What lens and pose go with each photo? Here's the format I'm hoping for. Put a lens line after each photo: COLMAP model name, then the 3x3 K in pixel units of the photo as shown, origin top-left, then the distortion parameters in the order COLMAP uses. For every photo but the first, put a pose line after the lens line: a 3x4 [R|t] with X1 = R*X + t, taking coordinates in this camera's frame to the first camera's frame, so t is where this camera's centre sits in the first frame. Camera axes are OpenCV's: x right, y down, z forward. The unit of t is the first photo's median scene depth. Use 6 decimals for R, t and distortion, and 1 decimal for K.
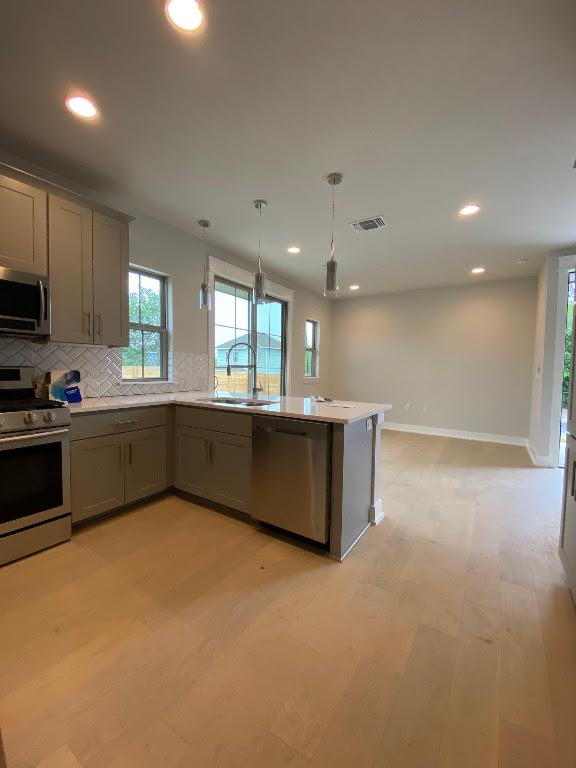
lens RADIAL K [[309.7, 0, 288.0], [0, 309.7, 384.0], [0, 0, 1]] dist [0.026478, -0.027413]
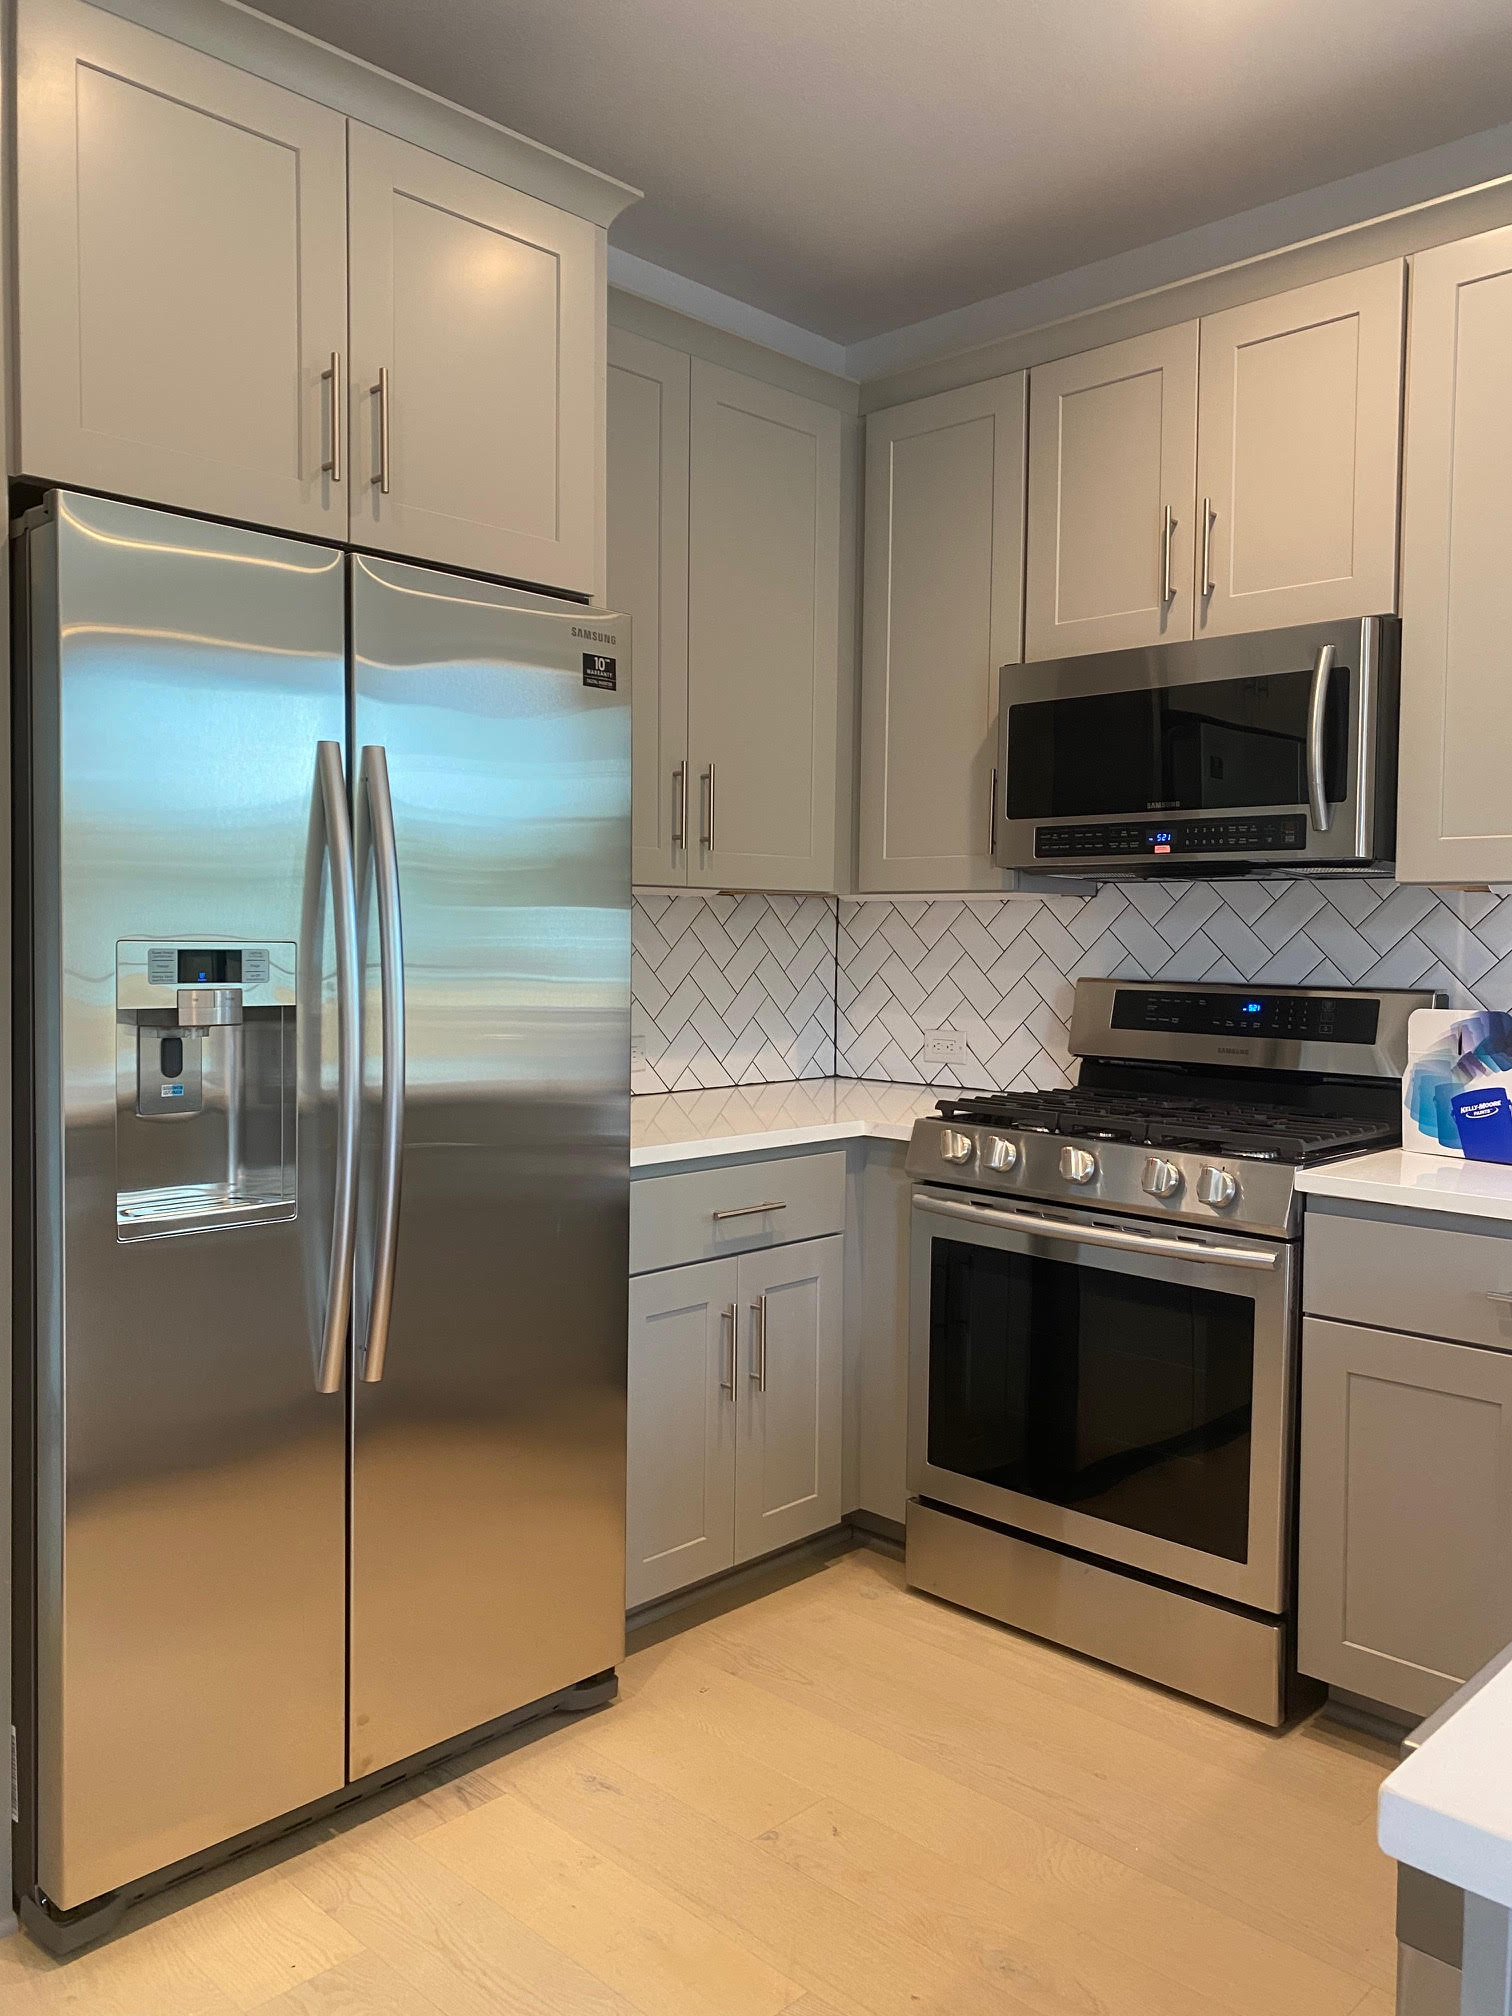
lens RADIAL K [[1517.5, 0, 776.3], [0, 1517.5, 996.6], [0, 0, 1]] dist [0.036420, -0.043863]
pose [[-0.187018, 0.020628, -0.982140, 0.432267], [-0.067953, 0.997113, 0.033882, -0.056305], [0.980003, 0.073076, -0.185076, 0.718835]]
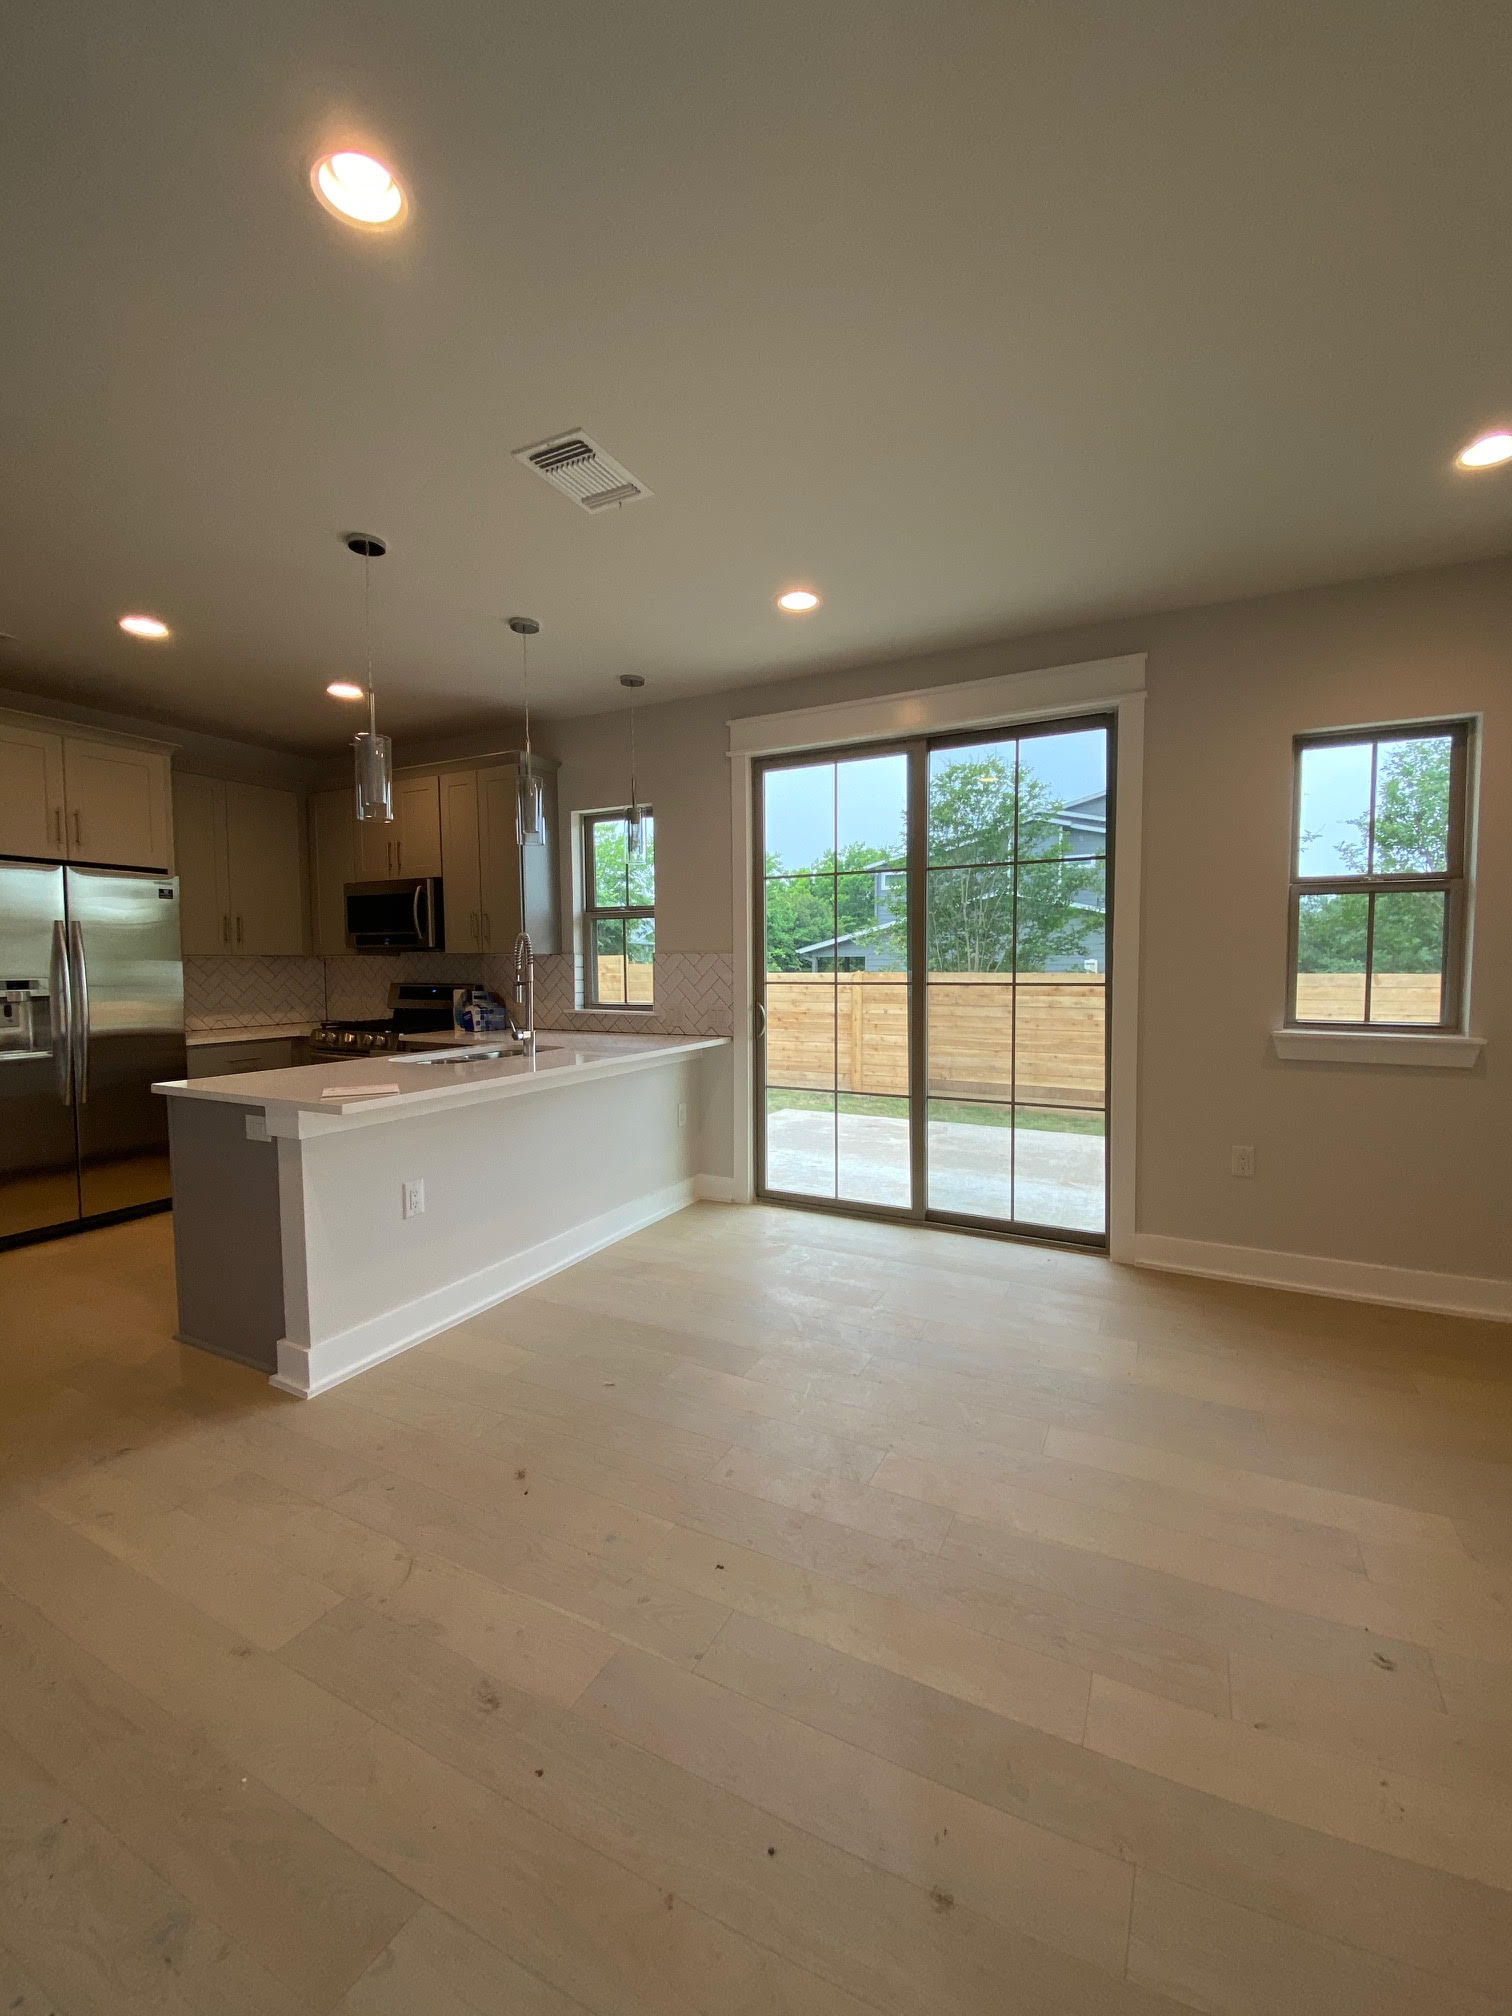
lens RADIAL K [[810.4, 0, 756.2], [0, 810.4, 1009.7], [0, 0, 1]] dist [0.028462, -0.026755]
pose [[0.109992, 0.040225, -0.993118, 1.389506], [-0.047034, 0.998272, 0.035224, -0.099071], [0.992819, 0.042836, 0.111694, 1.495823]]
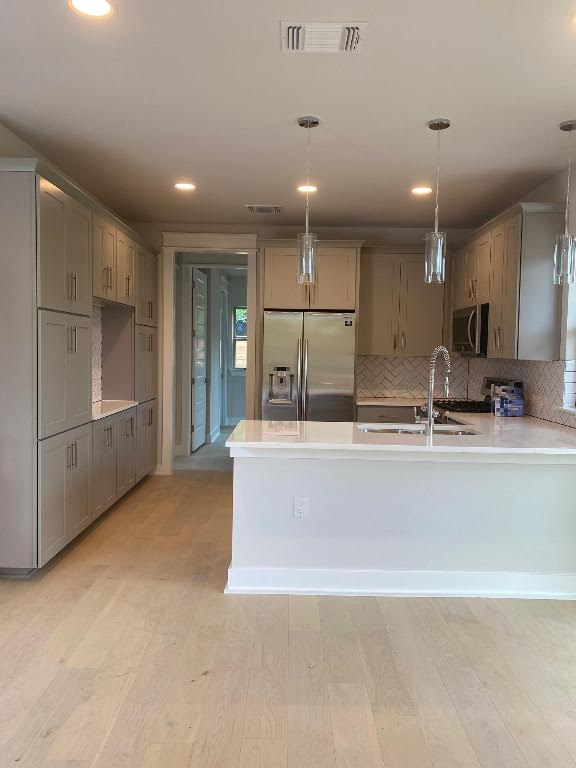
lens RADIAL K [[578.1, 0, 295.7], [0, 578.1, 379.6], [0, 0, 1]] dist [0.036420, -0.043863]
pose [[-0.828541, -0.004742, -0.559909, 0.969158], [-0.063127, 0.994380, 0.084991, -0.185846], [0.556359, 0.105764, -0.824184, 2.255441]]
